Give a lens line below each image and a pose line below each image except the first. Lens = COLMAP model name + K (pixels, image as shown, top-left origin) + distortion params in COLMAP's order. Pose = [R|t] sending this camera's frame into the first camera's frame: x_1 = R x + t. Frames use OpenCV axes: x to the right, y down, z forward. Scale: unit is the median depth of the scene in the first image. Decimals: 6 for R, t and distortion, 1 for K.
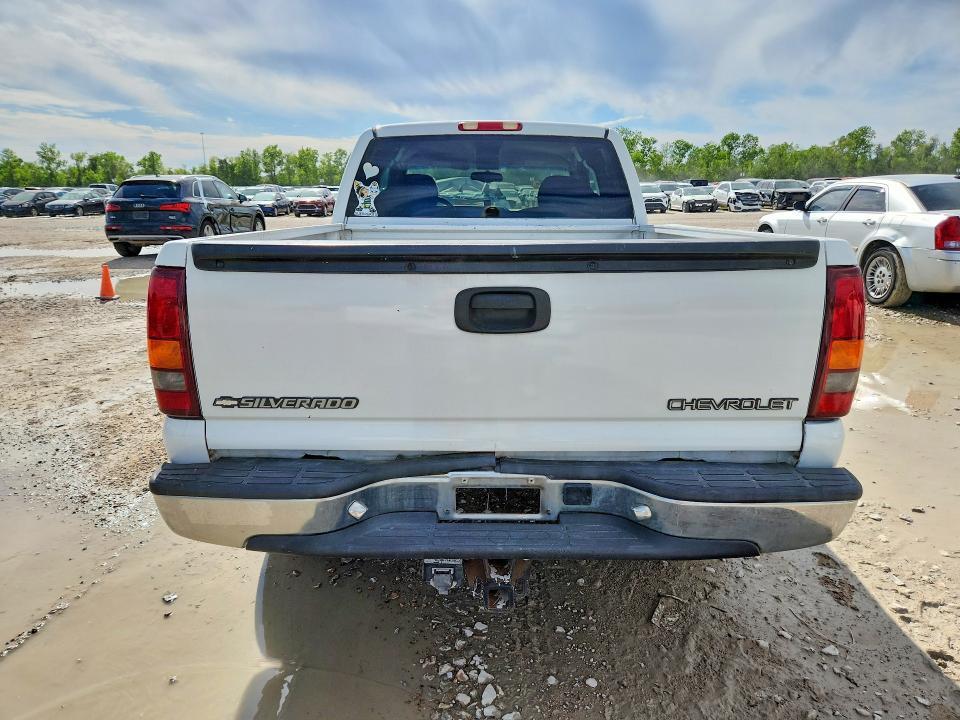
lens RADIAL K [[788.4, 0, 470.6], [0, 788.4, 360.4], [0, 0, 1]] dist [0.056004, -0.061796]
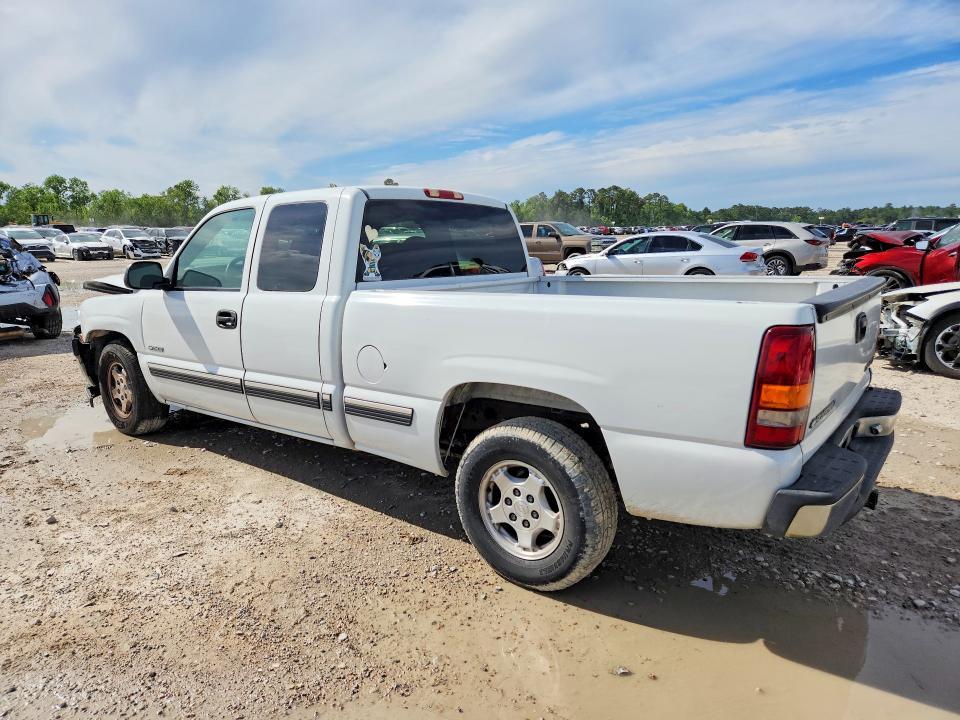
lens RADIAL K [[788.4, 0, 470.6], [0, 788.4, 360.4], [0, 0, 1]] dist [0.056004, -0.061796]
pose [[0.459632, -0.137609, 0.877384, -0.357058], [0.177672, 0.982199, 0.060972, -0.049124], [-0.870156, 0.127861, 0.475900, 0.180106]]
